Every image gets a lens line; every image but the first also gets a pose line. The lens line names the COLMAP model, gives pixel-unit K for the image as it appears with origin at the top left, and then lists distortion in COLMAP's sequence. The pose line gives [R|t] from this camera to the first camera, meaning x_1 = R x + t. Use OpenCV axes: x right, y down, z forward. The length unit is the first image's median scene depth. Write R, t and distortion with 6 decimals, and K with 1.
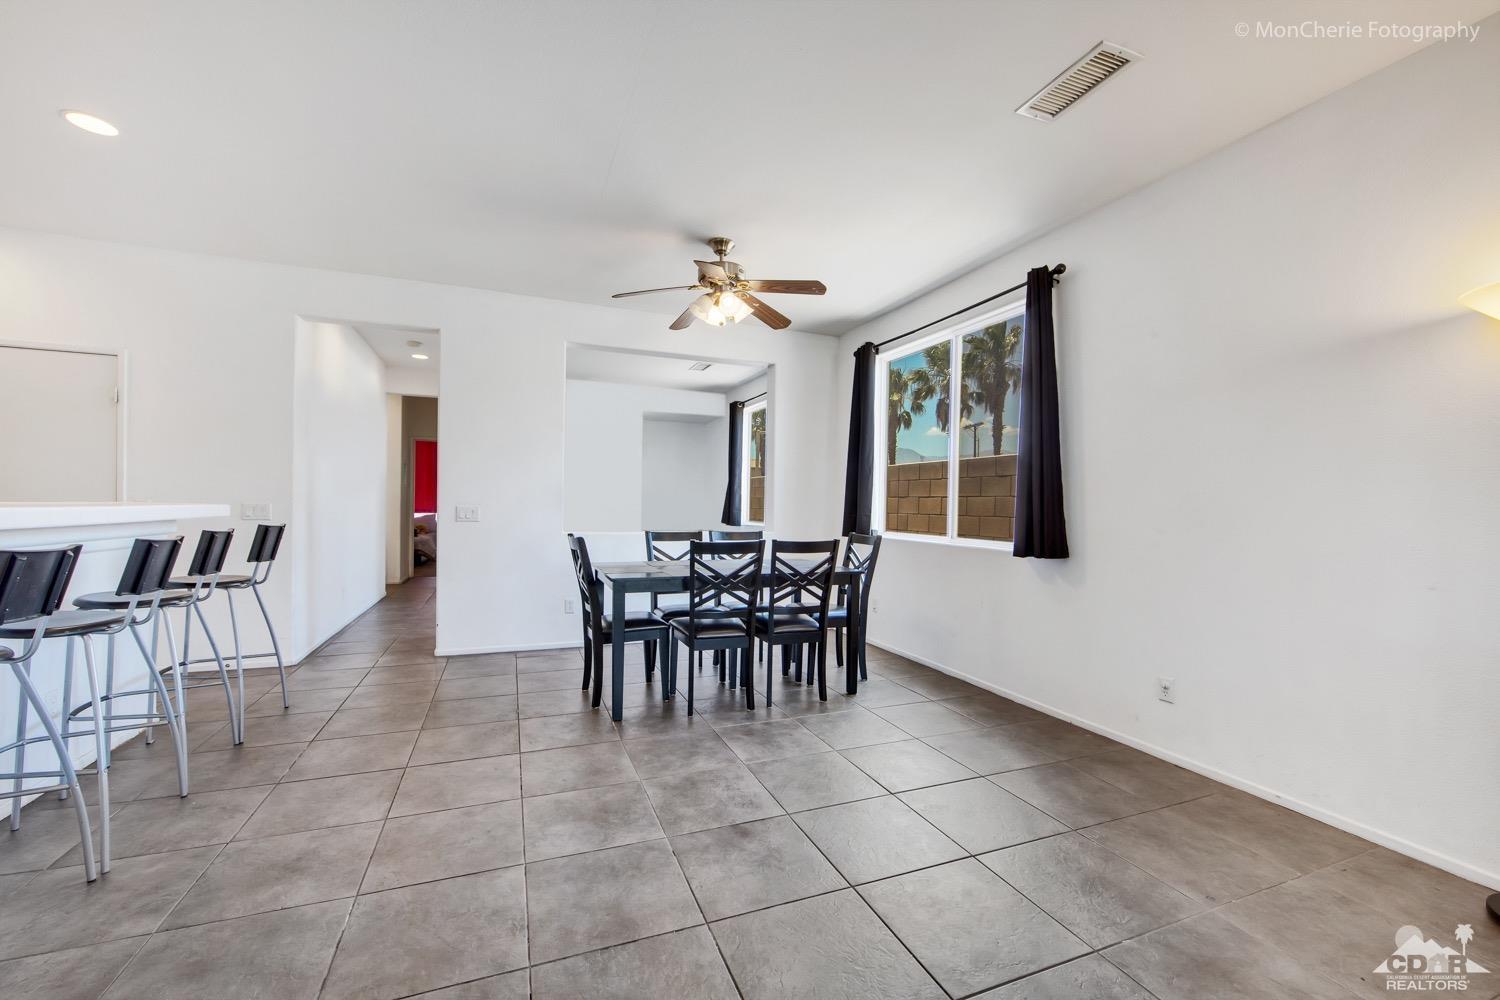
lens RADIAL K [[600.1, 0, 761.6], [0, 600.1, 497.0], [0, 0, 1]] dist [-0.008826, 0.000210]
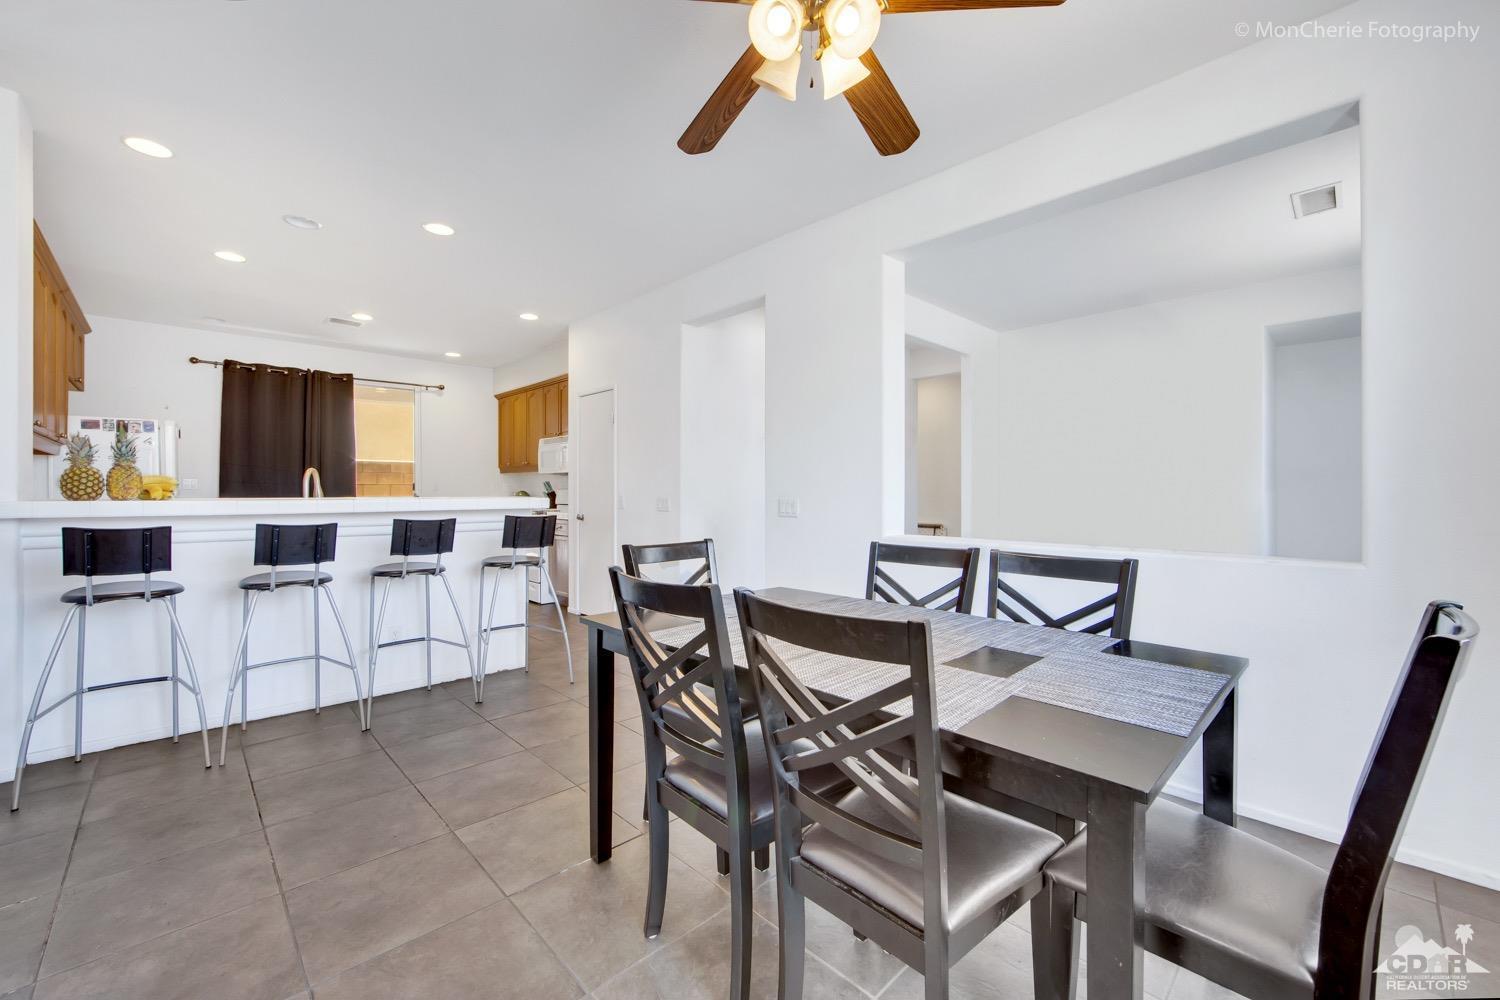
lens RADIAL K [[600.1, 0, 761.6], [0, 600.1, 497.0], [0, 0, 1]] dist [-0.008826, 0.000210]
pose [[0.388349, -0.001971, -0.921510, 0.373412], [0.021963, 0.999733, 0.007118, 0.011794], [0.921250, -0.023004, 0.388289, 0.917287]]
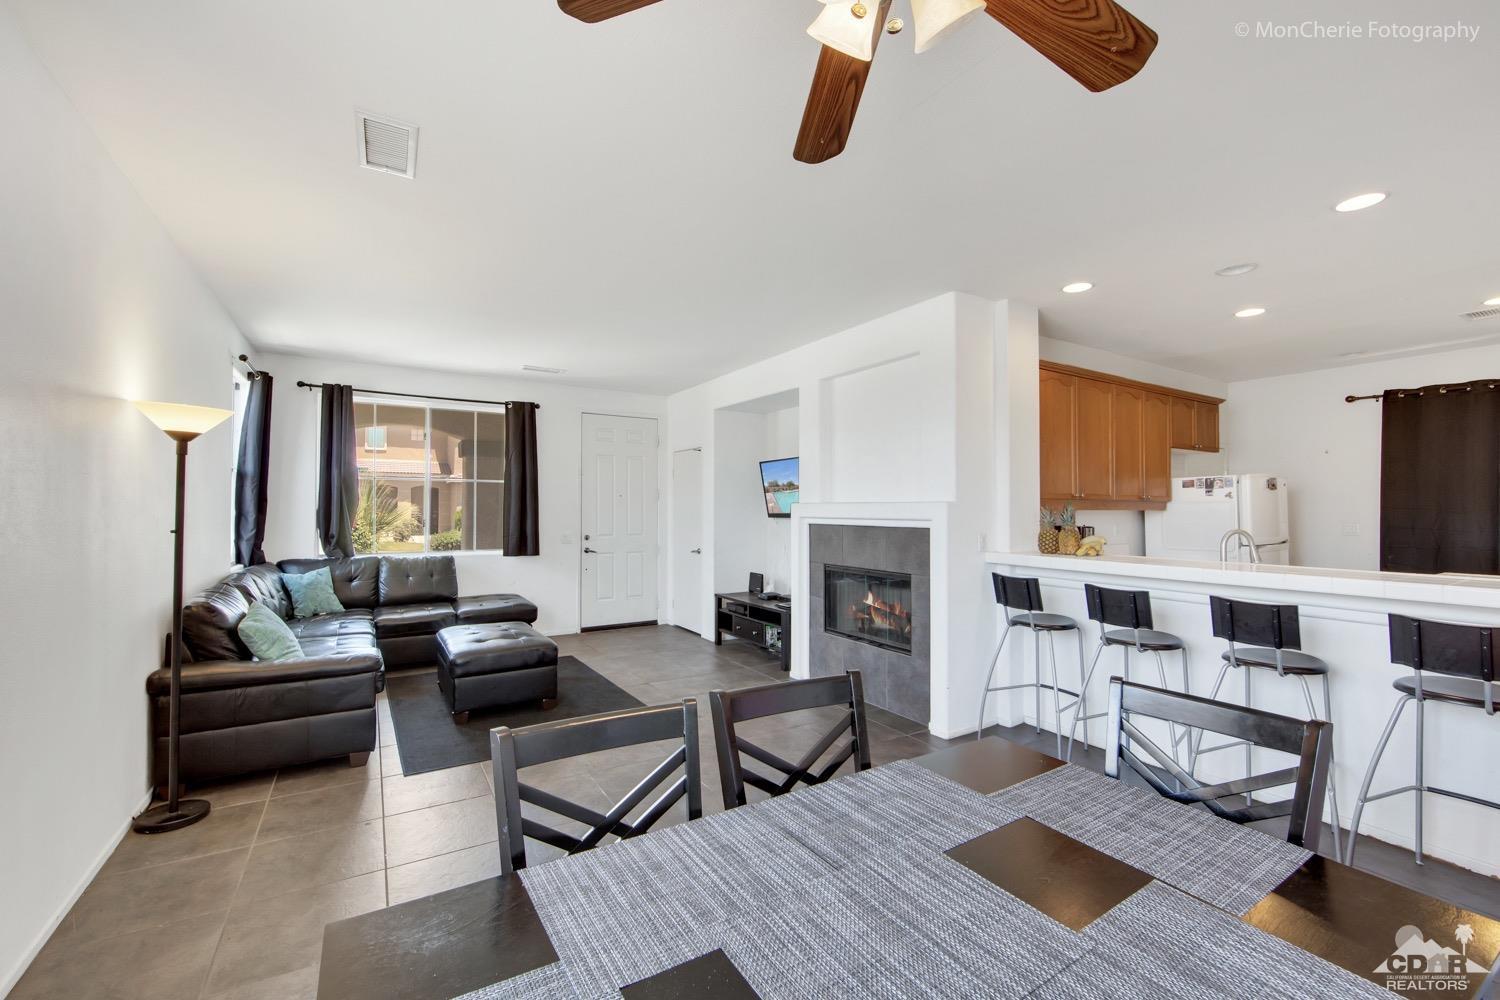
lens RADIAL K [[629.3, 0, 750.0], [0, 629.3, 500.0], [0, 0, 1]] dist [-0.000253, 0.000115]
pose [[-0.986100, -0.014633, -0.165508, 0.071383], [-0.008940, 0.999344, -0.035092, -0.051756], [0.165913, -0.033125, -0.985584, 1.475888]]
